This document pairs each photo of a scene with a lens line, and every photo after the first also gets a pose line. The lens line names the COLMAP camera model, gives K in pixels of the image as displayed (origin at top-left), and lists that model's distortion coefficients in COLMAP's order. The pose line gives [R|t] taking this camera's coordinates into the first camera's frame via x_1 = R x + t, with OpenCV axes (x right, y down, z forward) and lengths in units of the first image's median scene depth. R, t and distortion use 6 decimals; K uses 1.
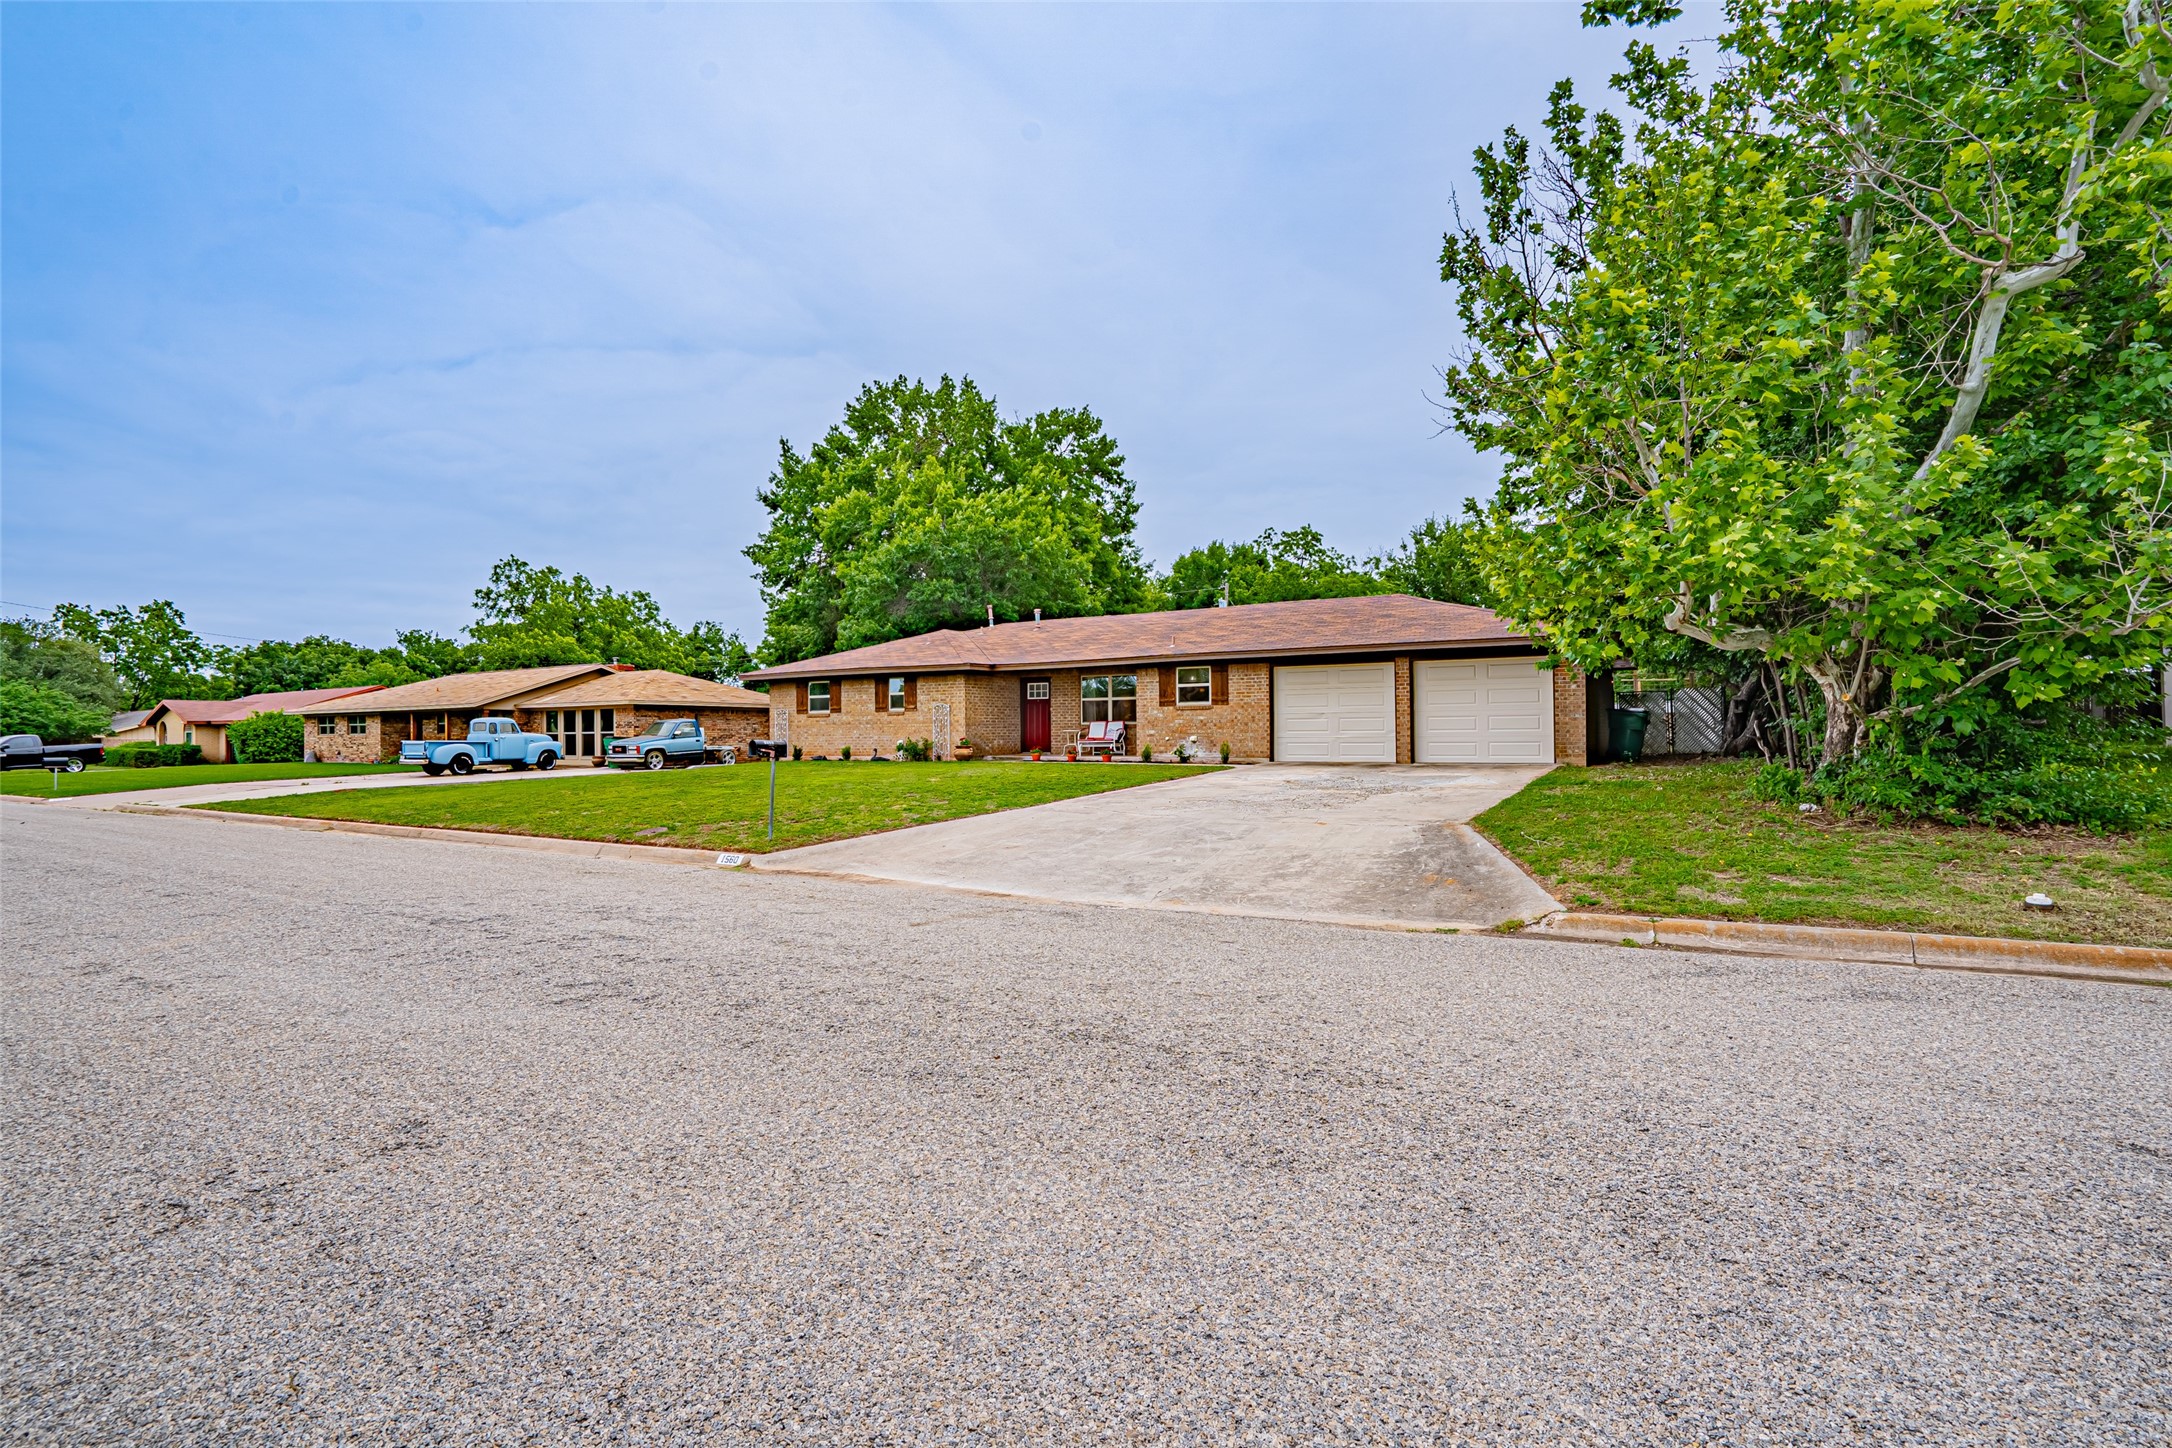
lens RADIAL K [[1004.8, 0, 1104.8], [0, 1004.8, 722.6], [0, 0, 1]] dist [-0.044628, 0.014540]
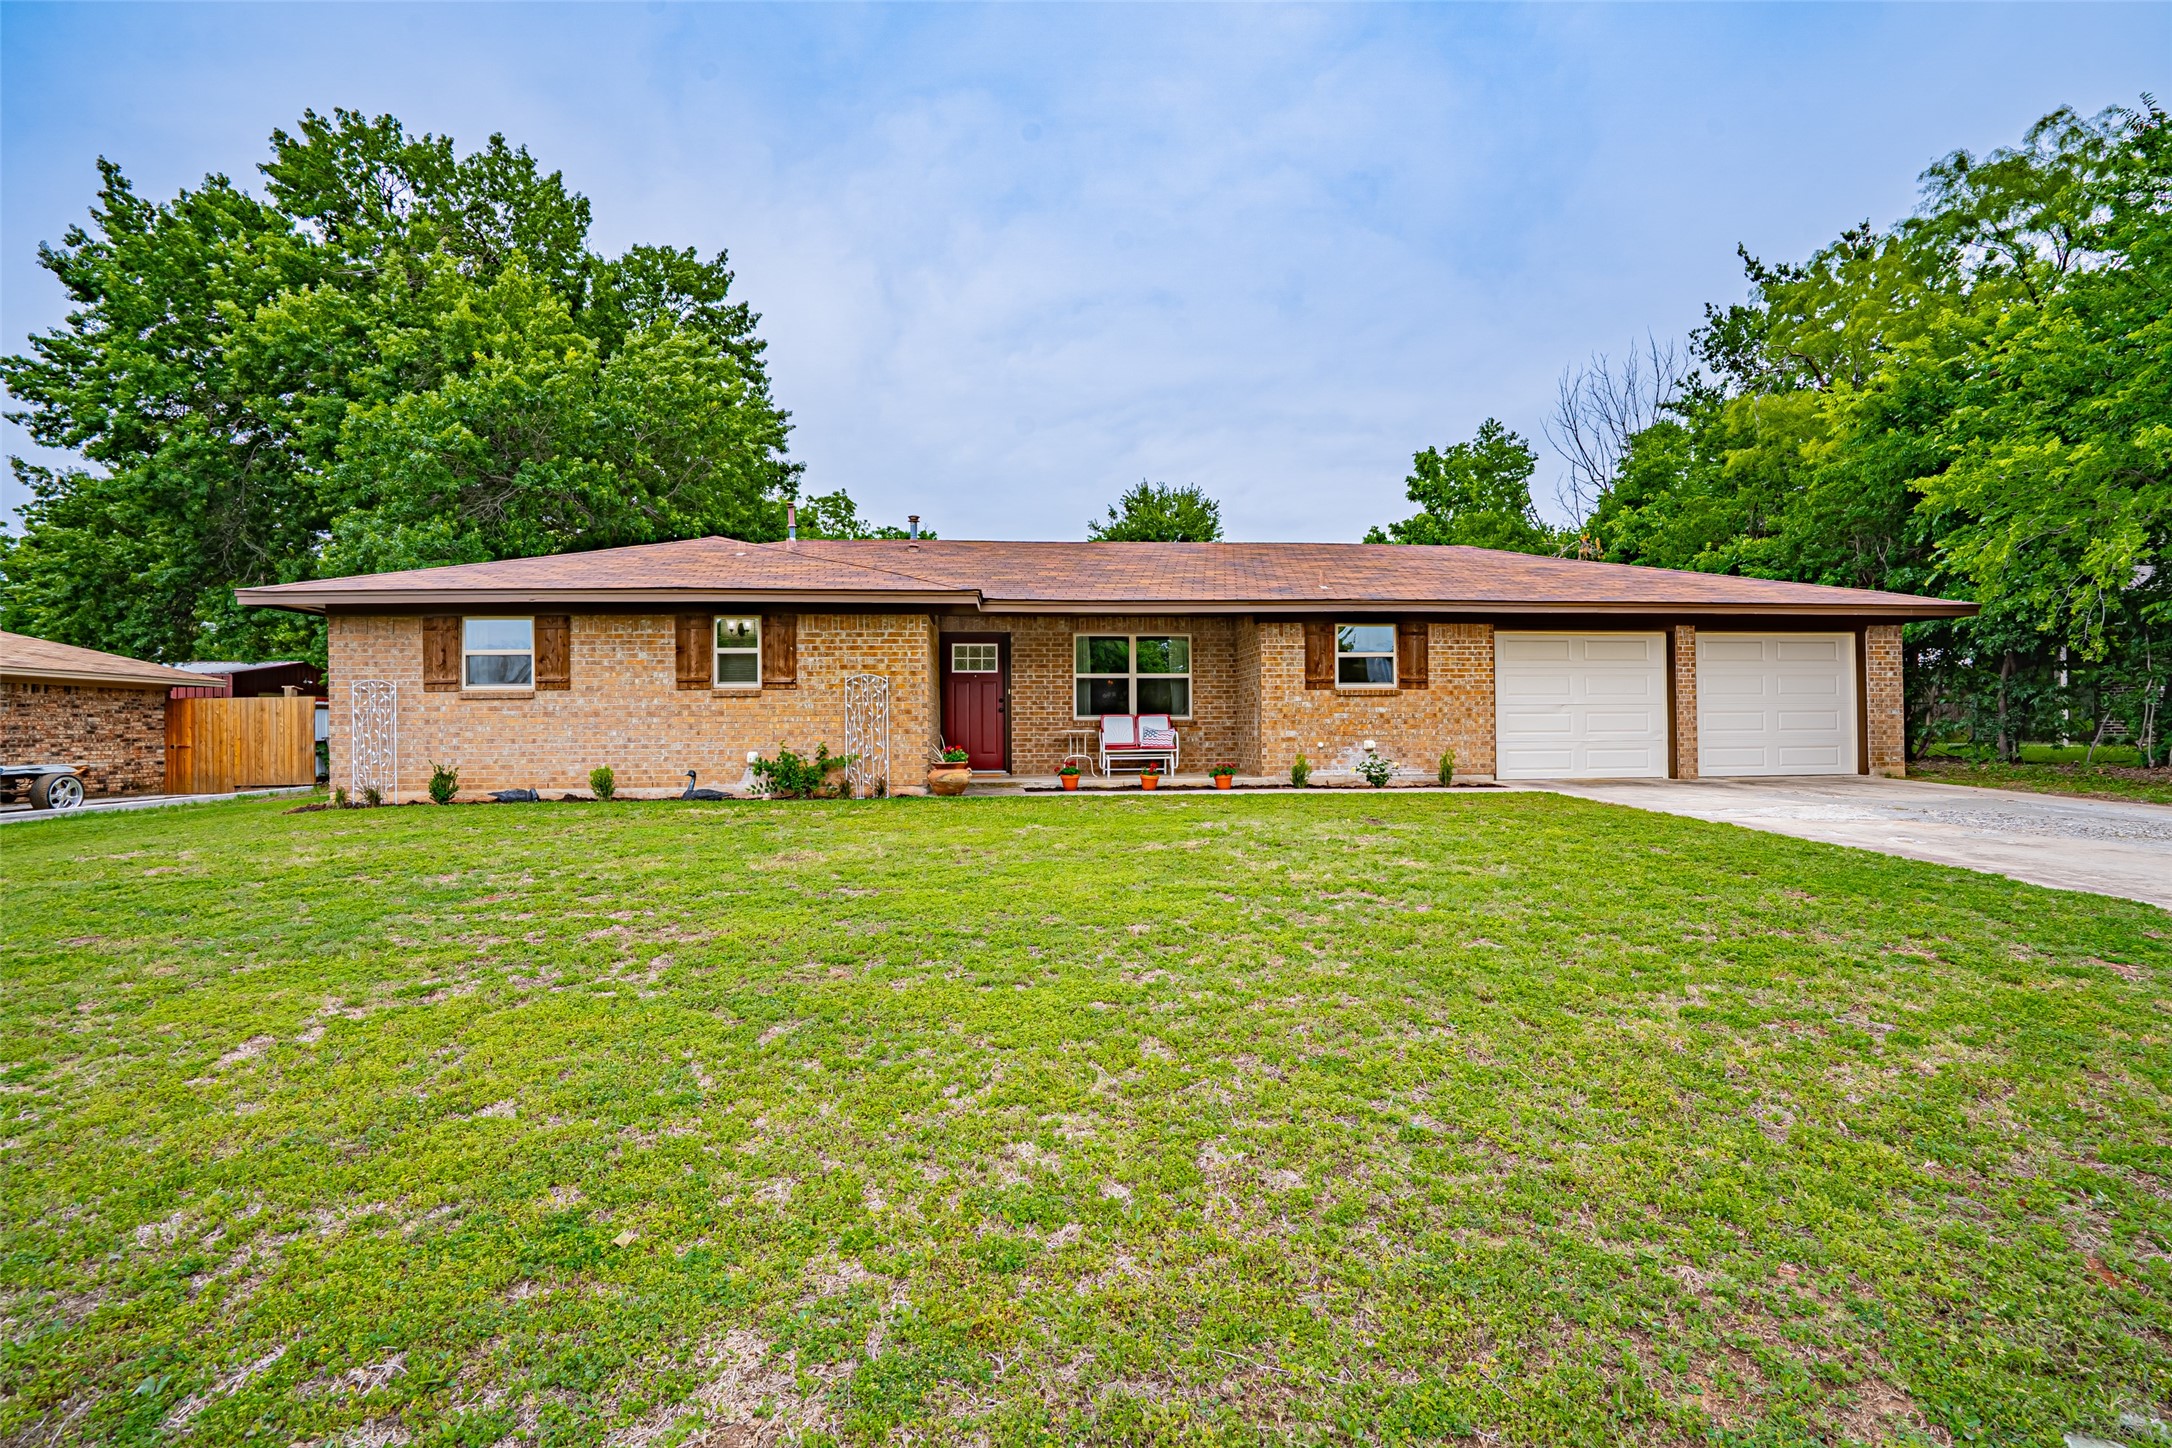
lens RADIAL K [[1004.8, 0, 1104.8], [0, 1004.8, 722.6], [0, 0, 1]] dist [-0.044628, 0.014540]
pose [[0.818267, 0.004287, 0.574823, -0.326161], [-0.005080, 0.999987, -0.000227, 0.003206], [-0.574817, -0.002735, 0.818278, 0.518891]]
